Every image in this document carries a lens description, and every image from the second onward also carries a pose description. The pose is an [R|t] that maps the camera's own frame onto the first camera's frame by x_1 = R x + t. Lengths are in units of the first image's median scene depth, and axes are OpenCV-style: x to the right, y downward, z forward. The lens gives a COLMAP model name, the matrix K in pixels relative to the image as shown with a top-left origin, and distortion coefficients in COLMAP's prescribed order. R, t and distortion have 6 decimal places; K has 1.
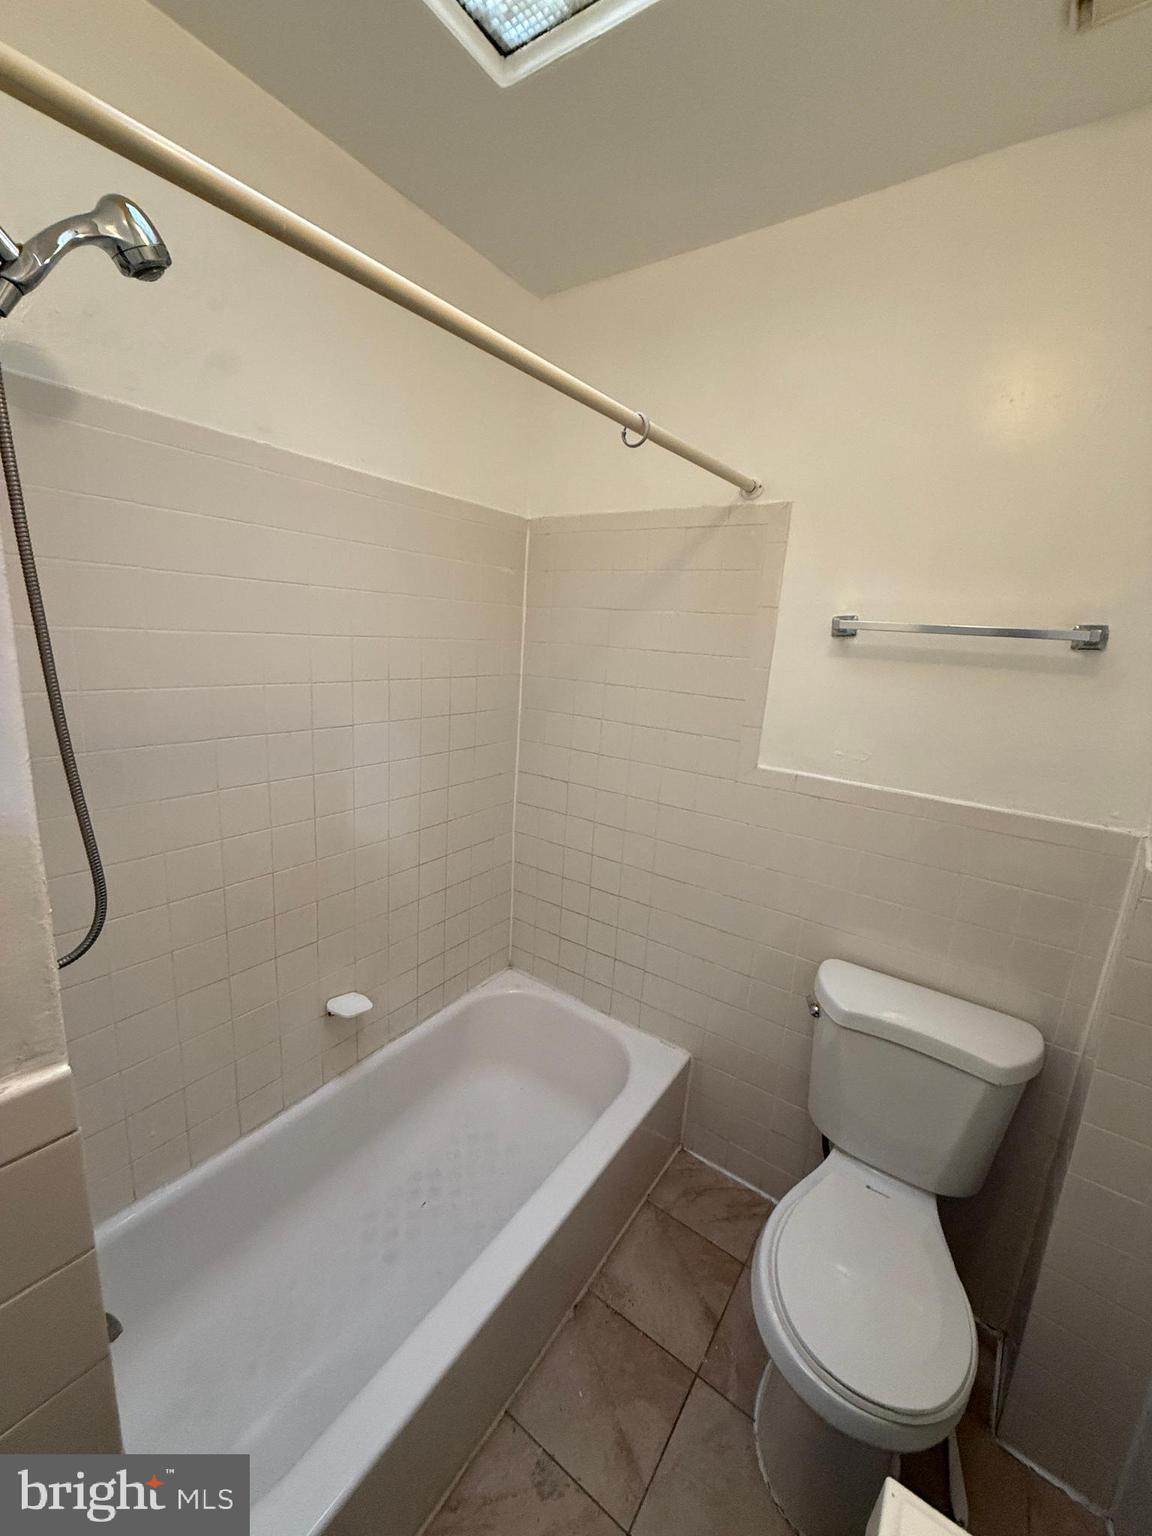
lens RADIAL K [[610.0, 0, 575.4], [0, 610.0, 762.6], [0, 0, 1]] dist [0.000455, -0.000524]
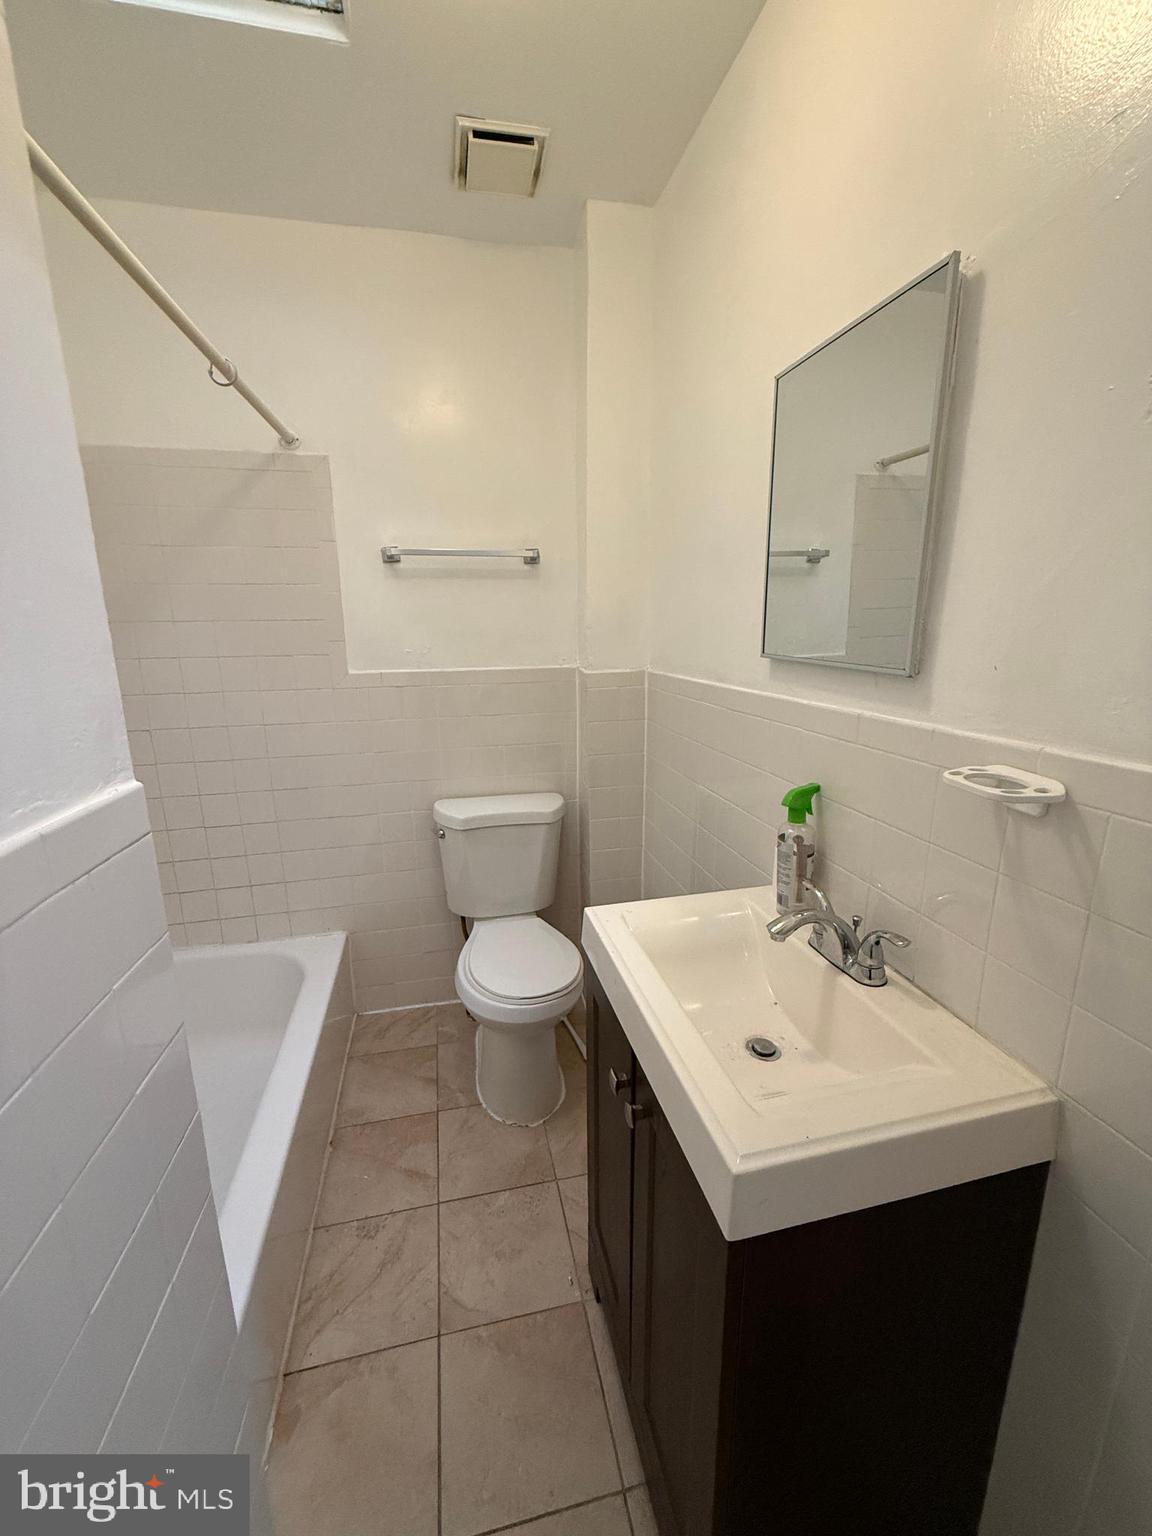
lens RADIAL K [[610.0, 0, 575.4], [0, 610.0, 762.6], [0, 0, 1]] dist [0.000455, -0.000524]
pose [[0.667021, -0.223036, 0.710872, -0.352485], [0.213983, 0.971290, 0.103959, 0.172483], [-0.713649, 0.082771, 0.695596, -0.194484]]
